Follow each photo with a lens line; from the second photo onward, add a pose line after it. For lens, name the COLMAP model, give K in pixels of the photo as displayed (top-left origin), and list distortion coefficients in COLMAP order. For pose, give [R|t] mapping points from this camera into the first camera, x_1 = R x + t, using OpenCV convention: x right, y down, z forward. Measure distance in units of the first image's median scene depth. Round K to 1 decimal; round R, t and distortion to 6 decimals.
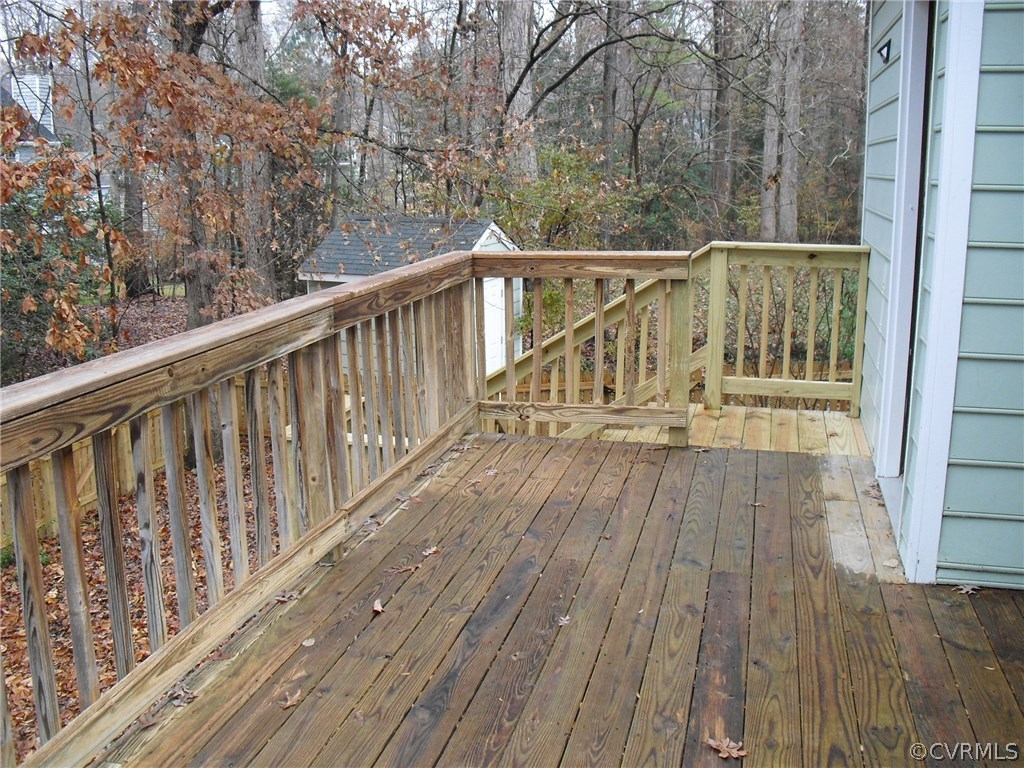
lens RADIAL K [[1055.2, 0, 496.6], [0, 1055.2, 384.0], [0, 0, 1]] dist [-0.212793, 0.215146]
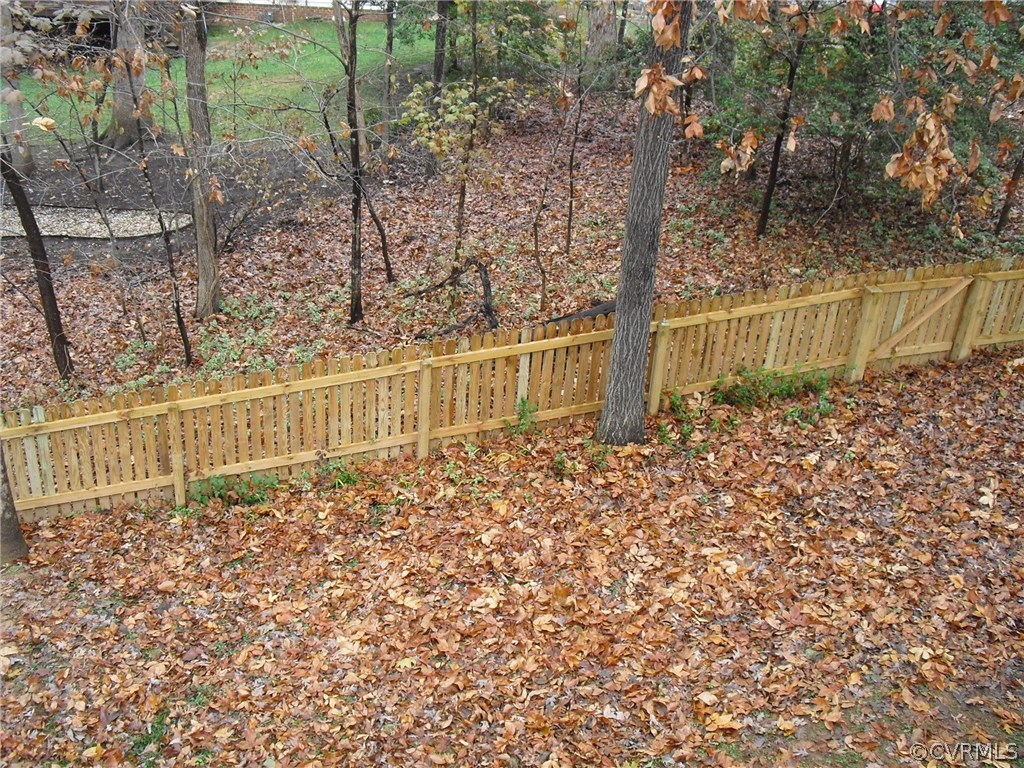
lens RADIAL K [[1055.2, 0, 496.6], [0, 1055.2, 384.0], [0, 0, 1]] dist [-0.212793, 0.215146]
pose [[0.639187, 0.388943, -0.663449, -0.071348], [-0.232125, 0.920021, 0.315721, -0.051210], [0.733184, -0.047802, 0.678348, 0.252379]]
